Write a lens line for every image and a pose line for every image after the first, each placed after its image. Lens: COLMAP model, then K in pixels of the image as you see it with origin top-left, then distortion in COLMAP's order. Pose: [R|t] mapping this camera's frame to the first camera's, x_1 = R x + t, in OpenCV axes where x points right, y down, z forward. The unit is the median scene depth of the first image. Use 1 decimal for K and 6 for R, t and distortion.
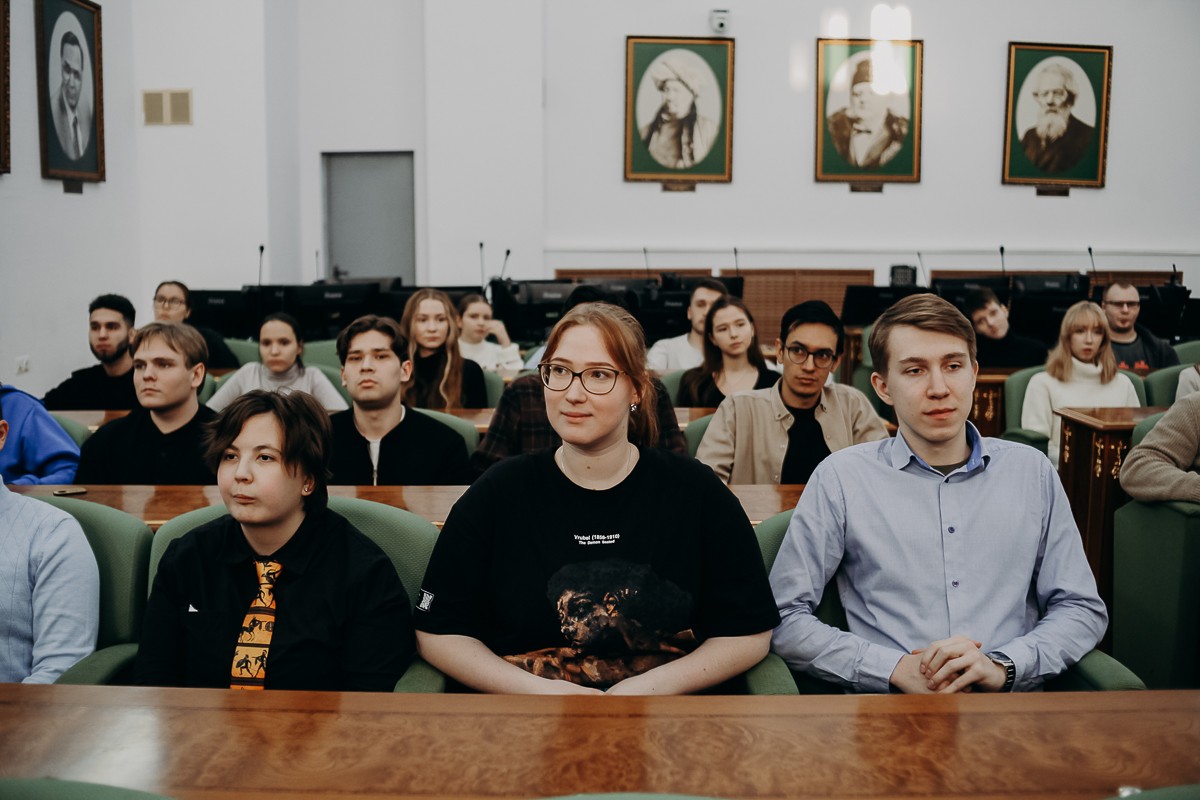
lens RADIAL K [[1141.8, 0, 600.0], [0, 1141.8, 400.0], [0, 0, 1]] dist [-0.000070, 0.001329]
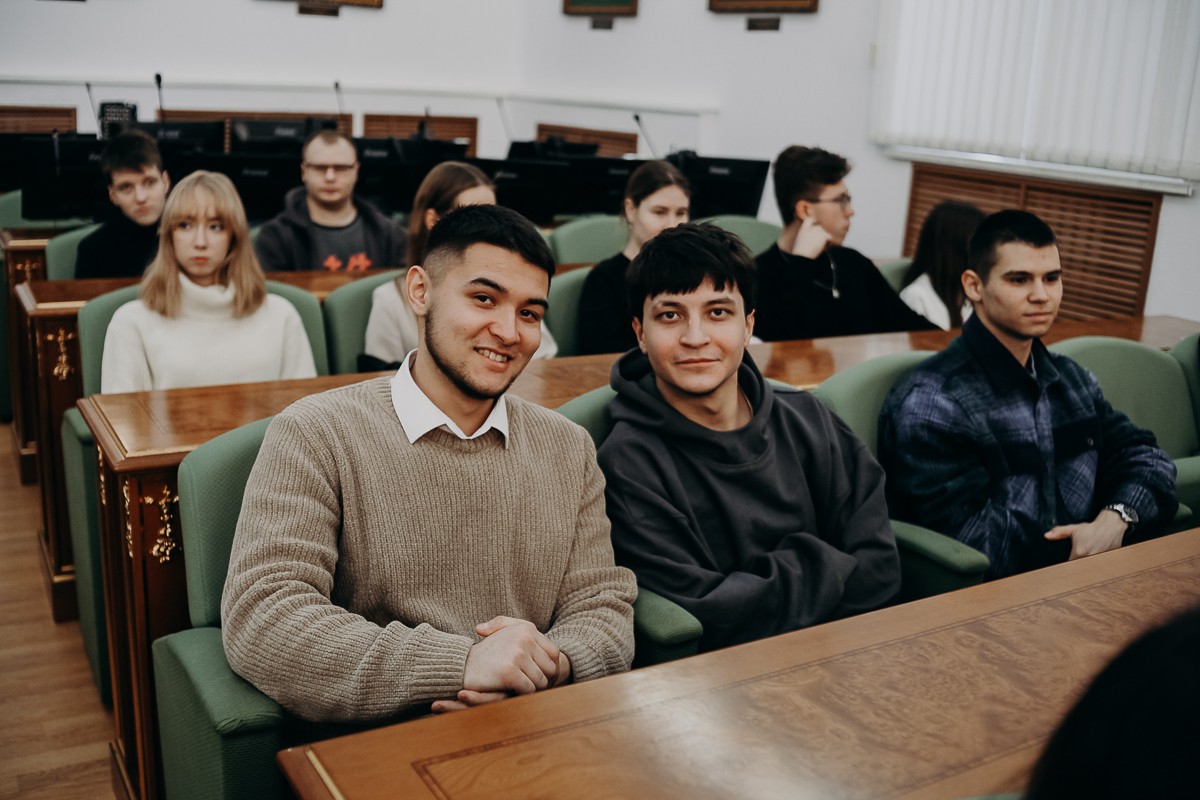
lens RADIAL K [[1141.8, 0, 600.0], [0, 1141.8, 400.0], [0, 0, 1]] dist [-0.000070, 0.001329]
pose [[0.864973, -0.100961, 0.491557, 0.307430], [0.034443, 0.989187, 0.142561, -0.047589], [-0.500634, -0.106380, 0.859098, 0.410550]]
